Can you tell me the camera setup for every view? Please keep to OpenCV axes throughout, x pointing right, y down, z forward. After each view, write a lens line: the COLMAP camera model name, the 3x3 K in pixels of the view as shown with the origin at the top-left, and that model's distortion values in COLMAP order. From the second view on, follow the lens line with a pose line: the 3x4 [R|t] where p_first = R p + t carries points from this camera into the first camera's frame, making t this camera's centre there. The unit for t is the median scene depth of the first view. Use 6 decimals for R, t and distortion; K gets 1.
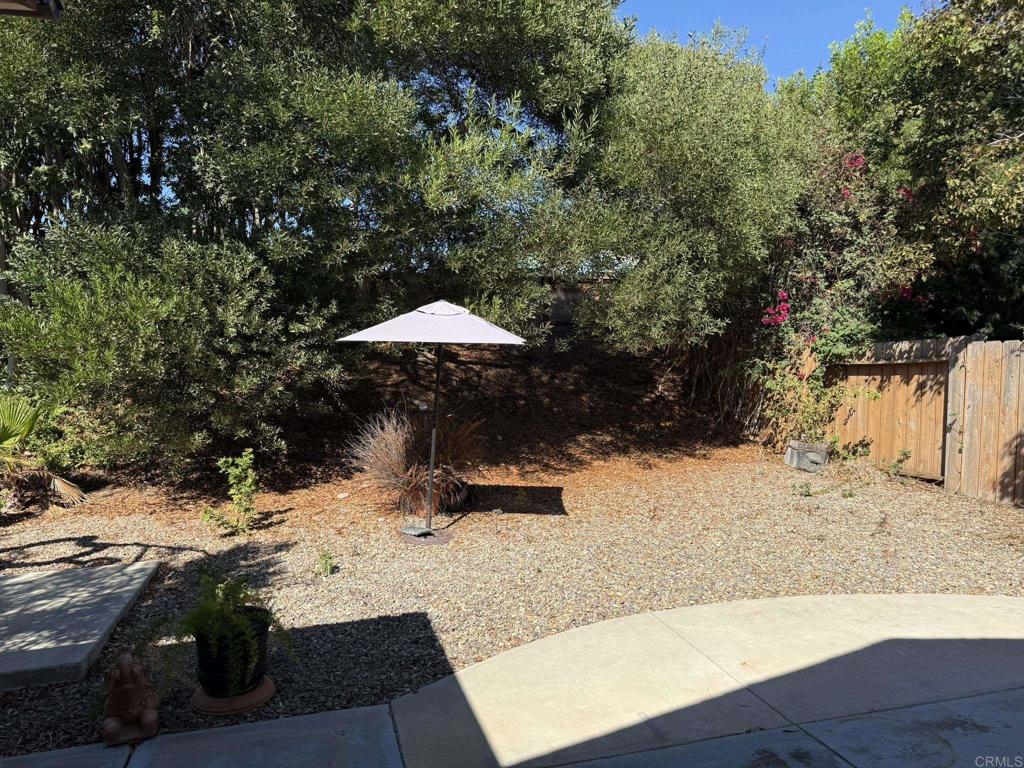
lens RADIAL K [[717.5, 0, 509.4], [0, 717.5, 380.8], [0, 0, 1]] dist [0.150555, -0.228626]
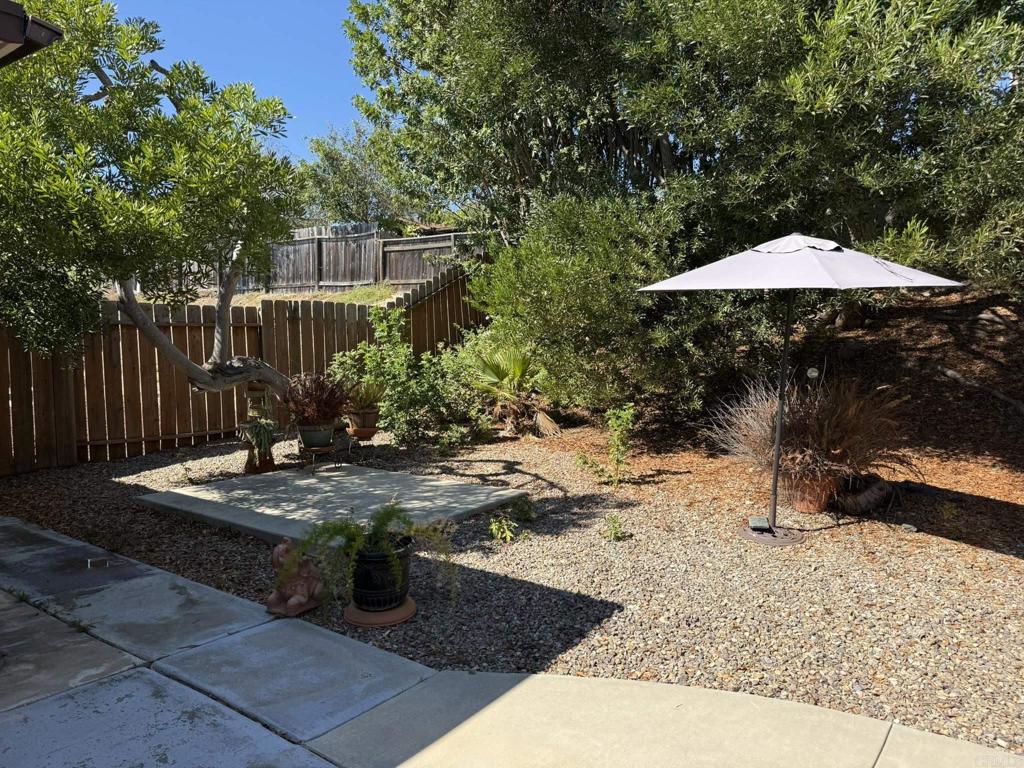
lens RADIAL K [[717.5, 0, 509.4], [0, 717.5, 380.8], [0, 0, 1]] dist [0.150555, -0.228626]
pose [[0.620964, 0.073839, -0.780353, 0.302207], [-0.032534, 0.997123, 0.068462, 0.000711], [0.783163, -0.017124, 0.621580, 0.250416]]
